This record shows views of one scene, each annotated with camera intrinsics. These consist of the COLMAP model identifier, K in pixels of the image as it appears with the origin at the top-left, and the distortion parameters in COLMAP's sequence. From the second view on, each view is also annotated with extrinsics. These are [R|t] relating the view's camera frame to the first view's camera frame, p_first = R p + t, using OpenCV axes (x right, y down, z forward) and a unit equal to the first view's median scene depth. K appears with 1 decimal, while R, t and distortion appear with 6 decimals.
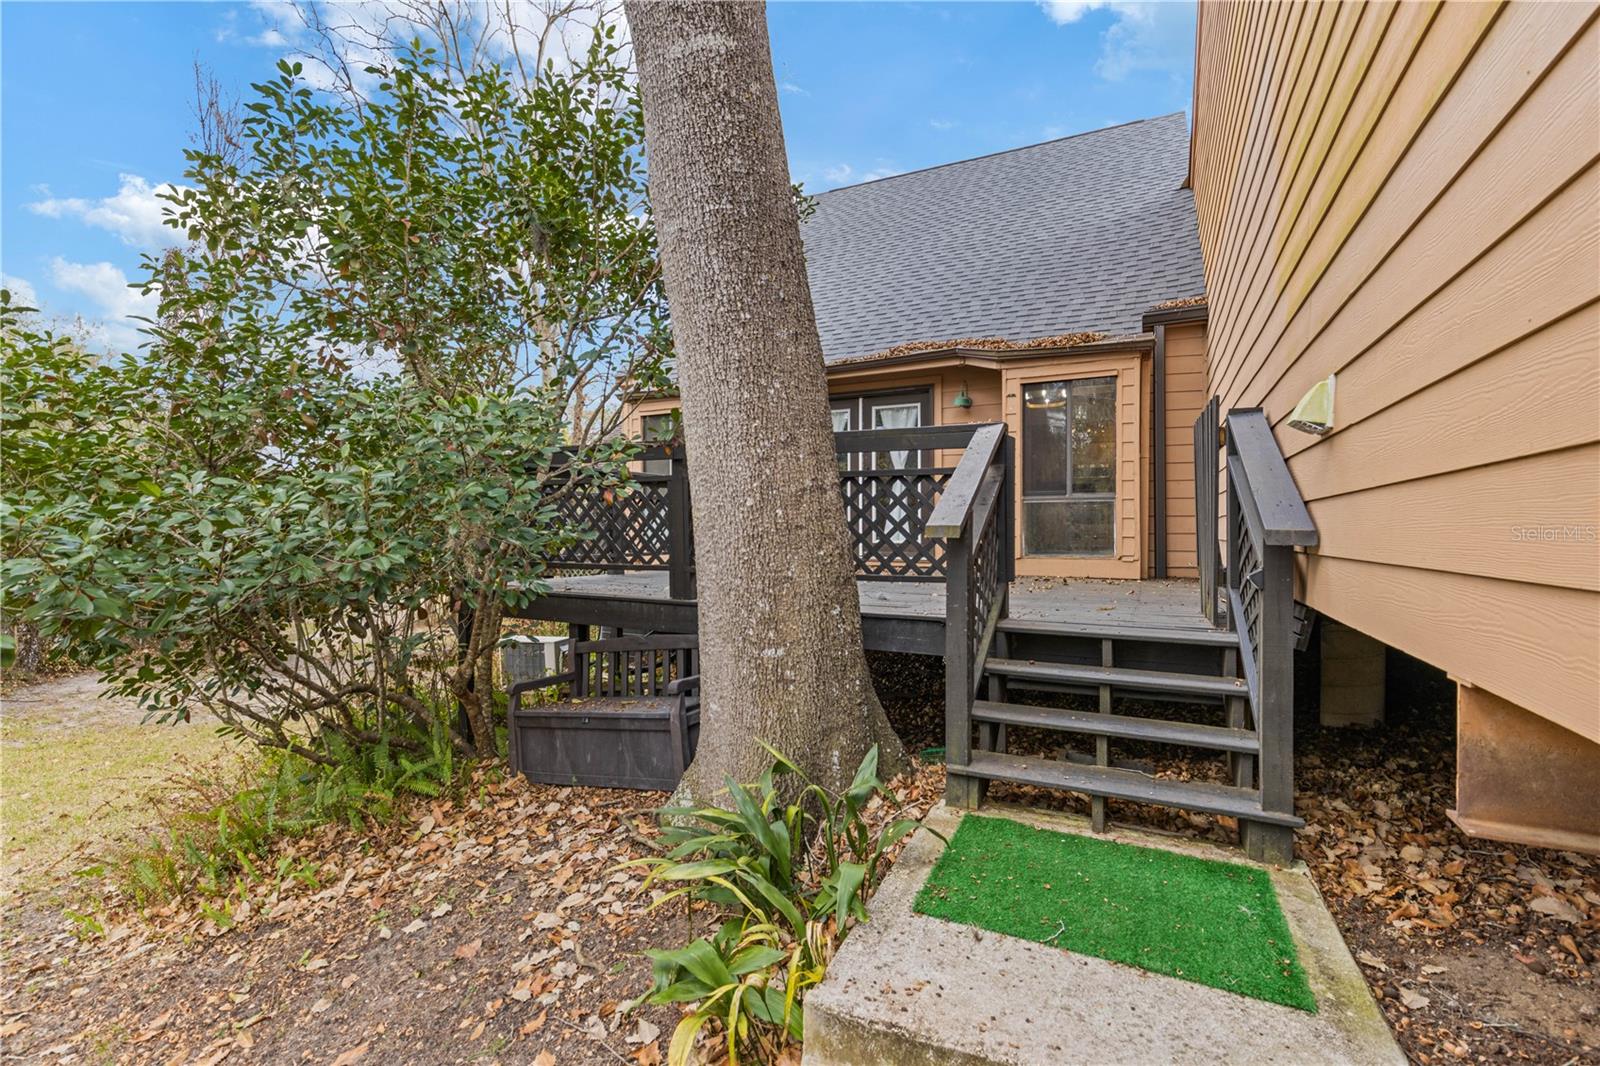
lens RADIAL K [[726.0, 0, 802.8], [0, 726.0, 531.3], [0, 0, 1]] dist [0.004964, -0.000854]
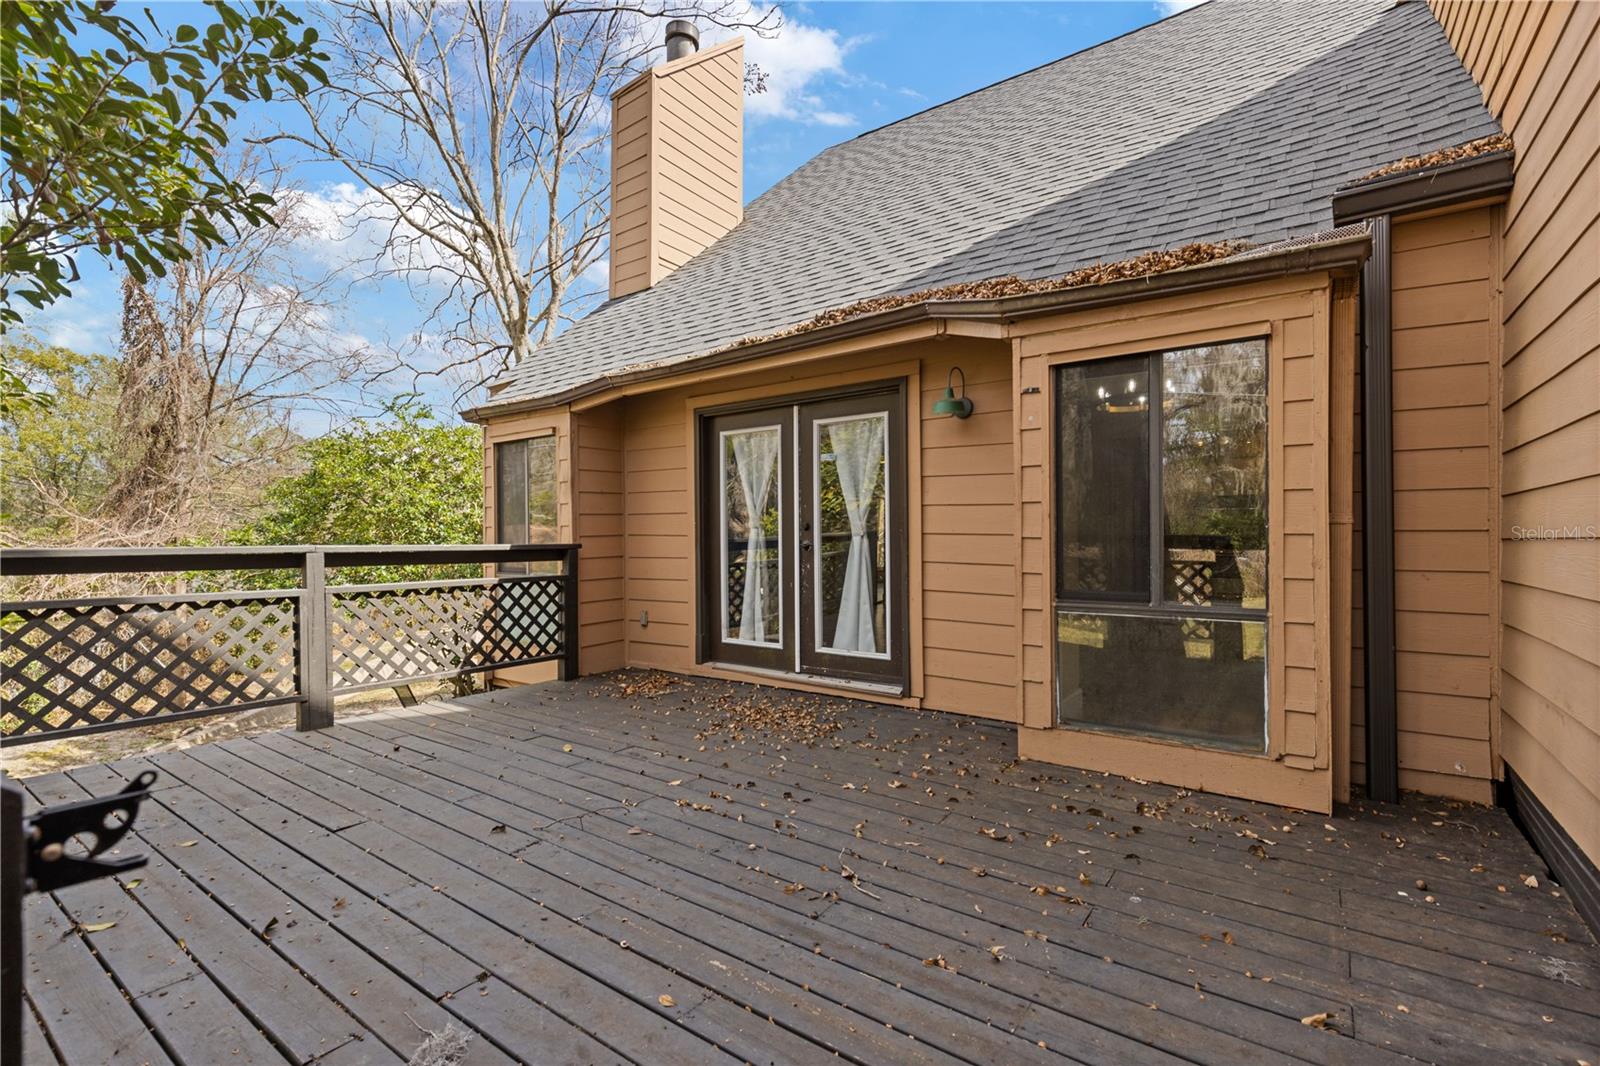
lens RADIAL K [[726.0, 0, 797.4], [0, 726.0, 539.5], [0, 0, 1]] dist [0.004964, -0.000854]
pose [[0.985493, -0.002797, -0.169695, 0.216711], [0.002376, 0.999994, -0.002684, -0.087303], [0.169702, 0.002241, 0.985493, 0.498900]]
